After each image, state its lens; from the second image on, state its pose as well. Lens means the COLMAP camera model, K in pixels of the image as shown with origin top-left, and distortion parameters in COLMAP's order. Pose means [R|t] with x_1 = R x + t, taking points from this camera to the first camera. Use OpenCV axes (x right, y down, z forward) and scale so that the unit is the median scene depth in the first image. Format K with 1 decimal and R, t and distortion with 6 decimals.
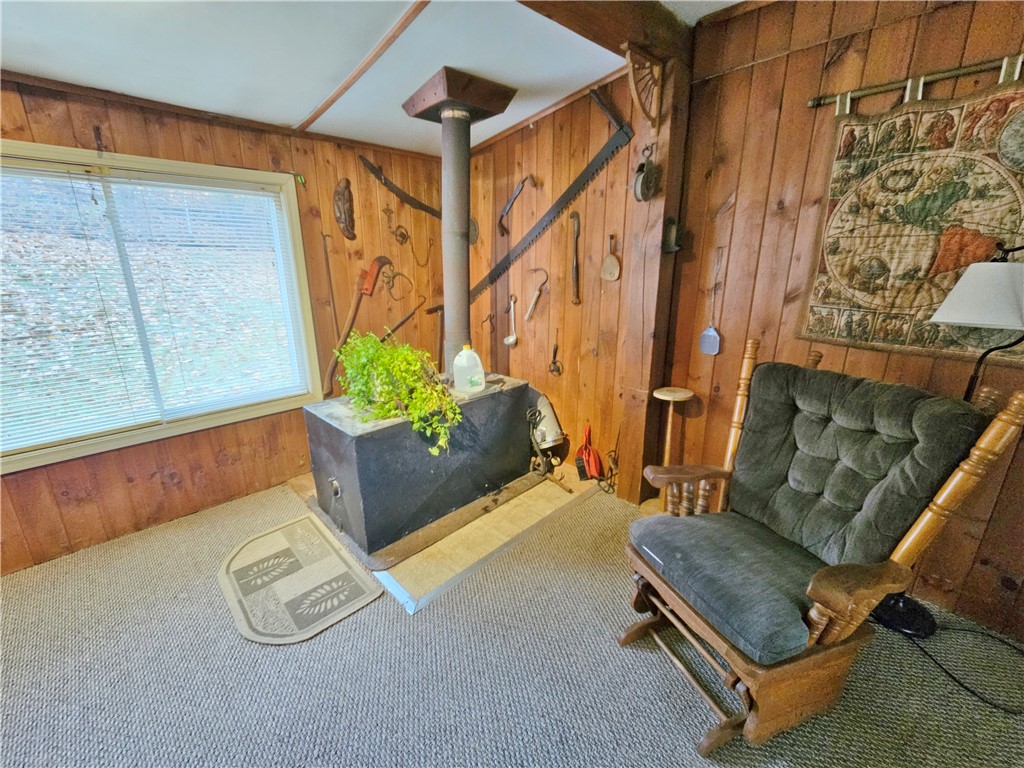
lens RADIAL K [[421.3, 0, 510.6], [0, 421.3, 379.7], [0, 0, 1]] dist [-0.004707, 0.000640]
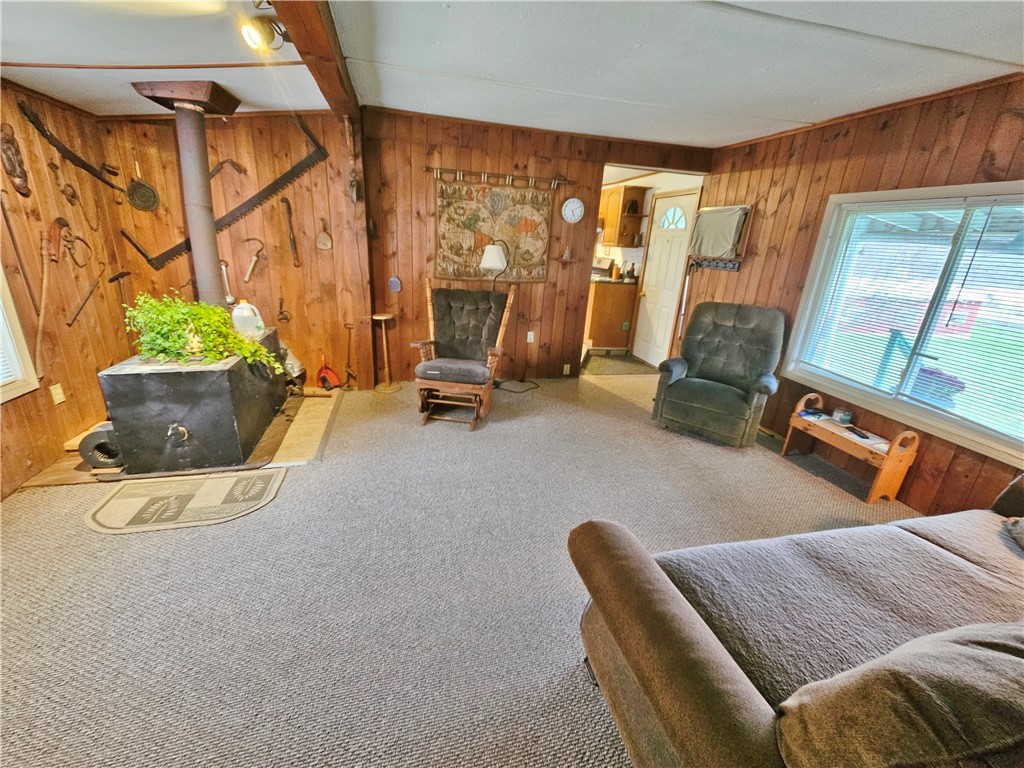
lens RADIAL K [[421.3, 0, 511.7], [0, 421.3, 385.5], [0, 0, 1]] dist [-0.004707, 0.000640]
pose [[0.502747, -0.251072, 0.827169, -0.897624], [0.183588, 0.966074, 0.181651, 0.096125], [-0.844714, 0.060534, 0.531784, -0.380717]]
